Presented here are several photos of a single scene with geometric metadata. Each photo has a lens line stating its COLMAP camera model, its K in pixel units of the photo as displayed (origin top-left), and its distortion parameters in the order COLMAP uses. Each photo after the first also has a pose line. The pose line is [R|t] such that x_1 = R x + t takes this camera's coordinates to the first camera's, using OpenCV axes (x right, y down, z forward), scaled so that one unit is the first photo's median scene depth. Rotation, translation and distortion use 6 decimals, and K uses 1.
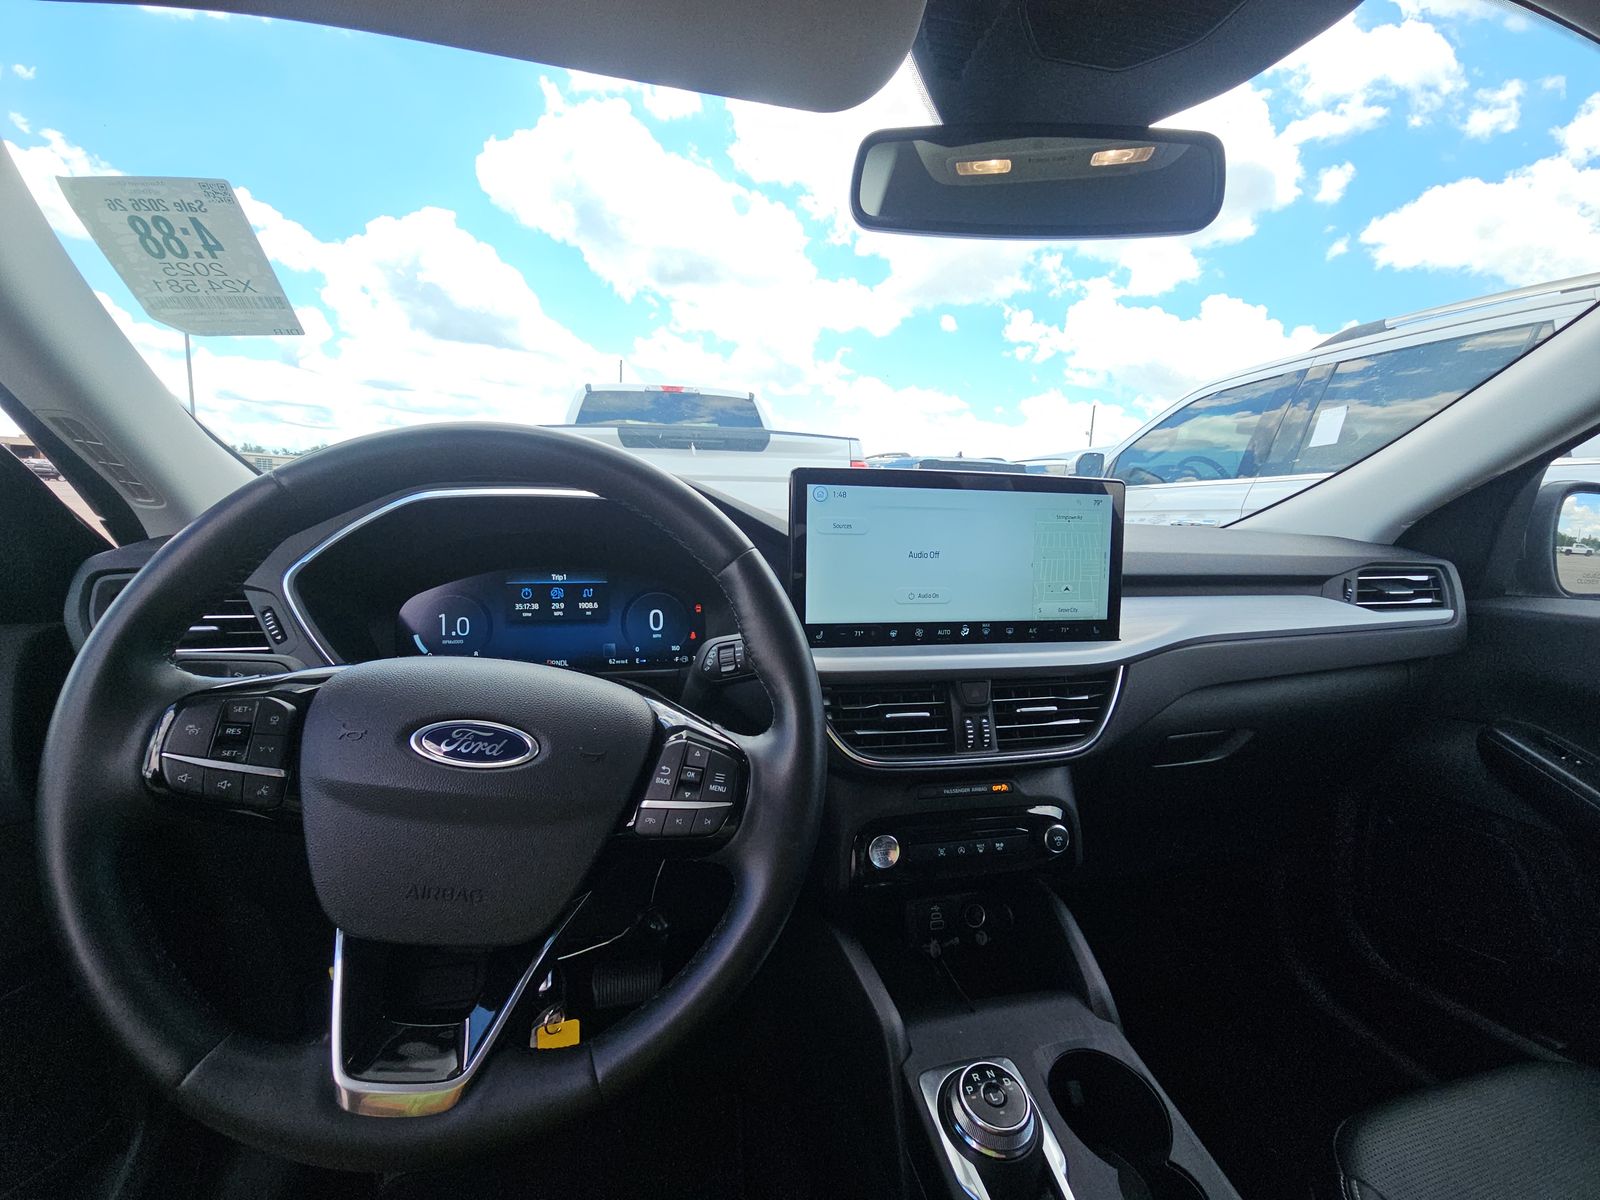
lens RADIAL K [[635.4, 0, 800.0], [0, 635.4, 600.0], [0, 0, 1]] dist [0.011284, -0.007428]
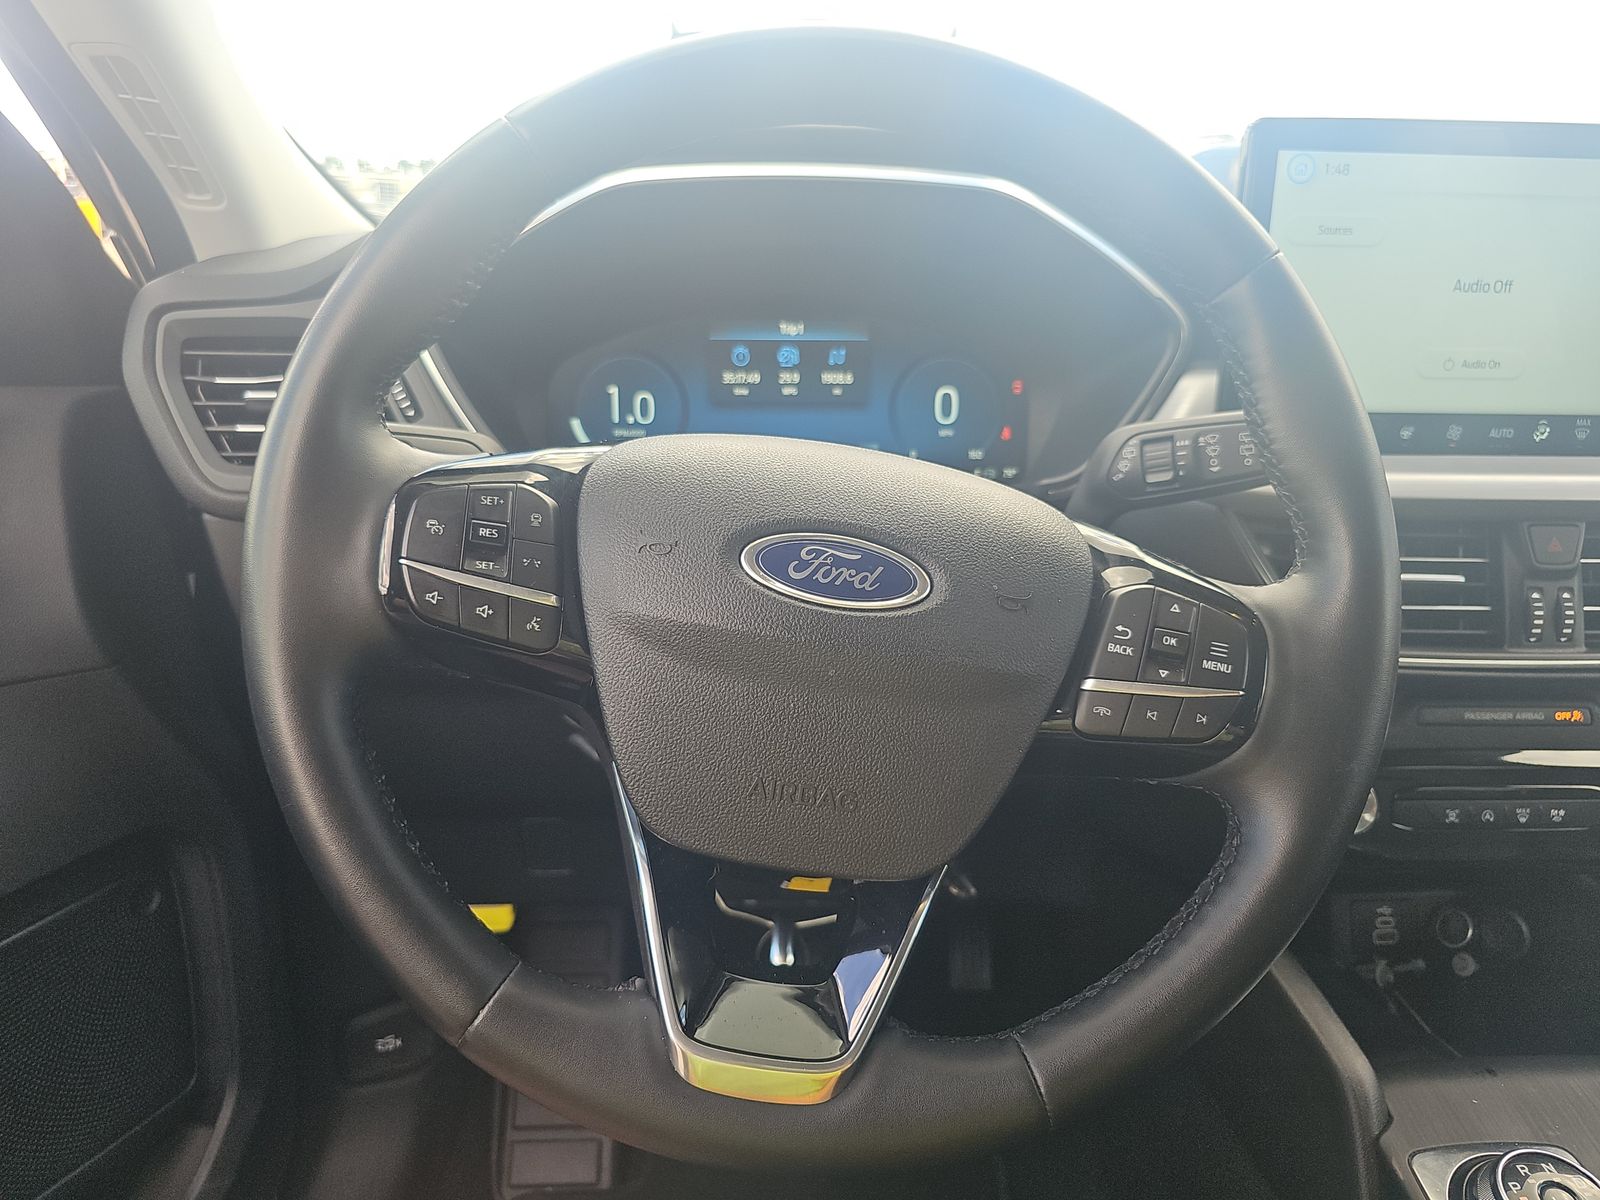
lens RADIAL K [[1064.2, 0, 794.9], [0, 1064.2, 572.0], [0, 0, 1]] dist [0.000388, -0.003287]
pose [[0.986602, 0.041784, -0.157702, -0.268742], [-0.017820, 0.988462, 0.150417, 0.050648], [0.162168, -0.145592, 0.975963, -0.009103]]
